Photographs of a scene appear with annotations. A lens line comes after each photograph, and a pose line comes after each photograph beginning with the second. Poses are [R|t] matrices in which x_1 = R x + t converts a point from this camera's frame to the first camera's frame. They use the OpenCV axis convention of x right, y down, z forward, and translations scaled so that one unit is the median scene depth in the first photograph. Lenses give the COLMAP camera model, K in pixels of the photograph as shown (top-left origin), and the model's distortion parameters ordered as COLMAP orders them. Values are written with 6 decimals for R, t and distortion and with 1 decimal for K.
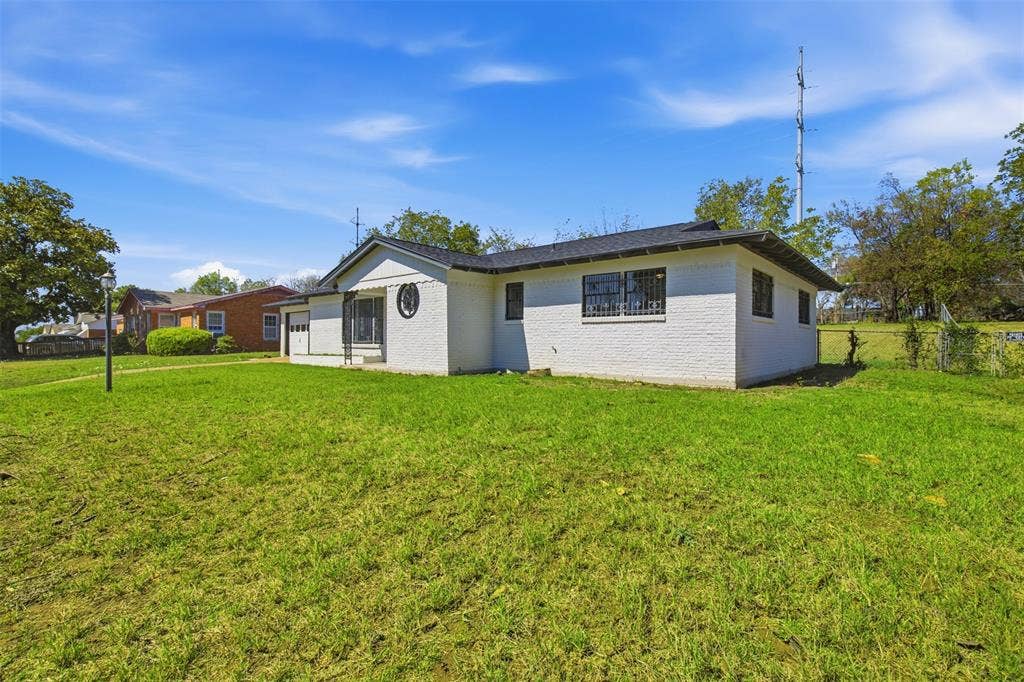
lens RADIAL K [[466.0, 0, 508.1], [0, 466.0, 337.5], [0, 0, 1]] dist [-0.002531, -0.000042]
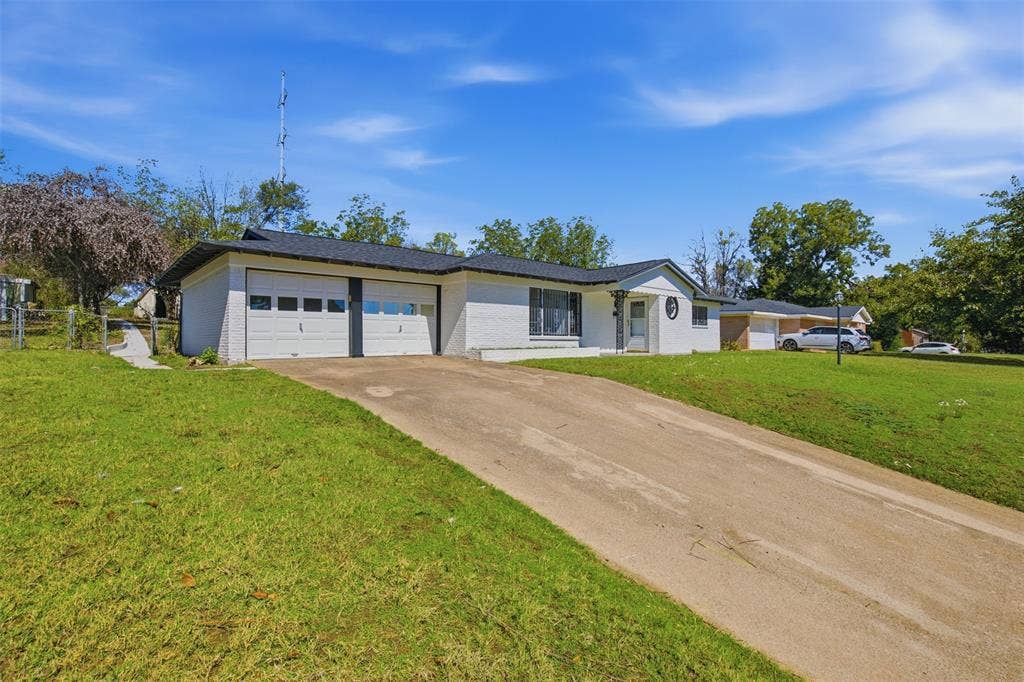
lens RADIAL K [[466.0, 0, 508.1], [0, 466.0, 337.5], [0, 0, 1]] dist [-0.002531, -0.000042]
pose [[0.139617, 0.006155, 0.990186, -1.796627], [-0.015336, 0.999874, -0.004053, 0.031989], [-0.990087, -0.014620, 0.139694, 1.319313]]
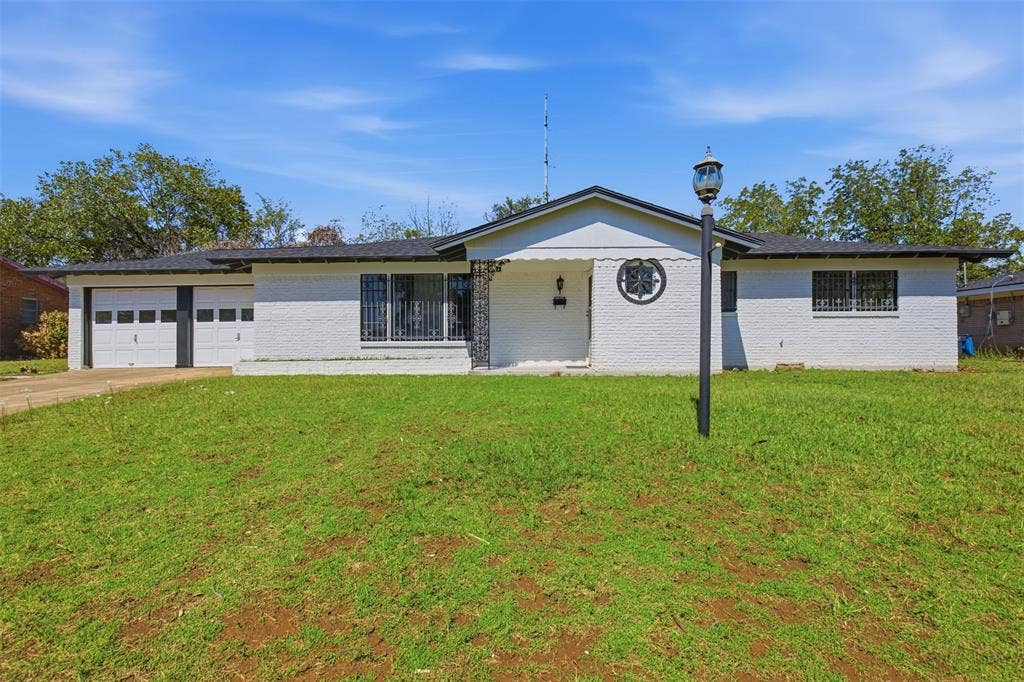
lens RADIAL K [[466.0, 0, 508.1], [0, 466.0, 337.5], [0, 0, 1]] dist [-0.002531, -0.000042]
pose [[0.775461, 0.005352, 0.631373, -0.869075], [0.000019, 0.999964, -0.008500, 0.019724], [-0.631395, 0.006603, 0.775433, 0.546307]]
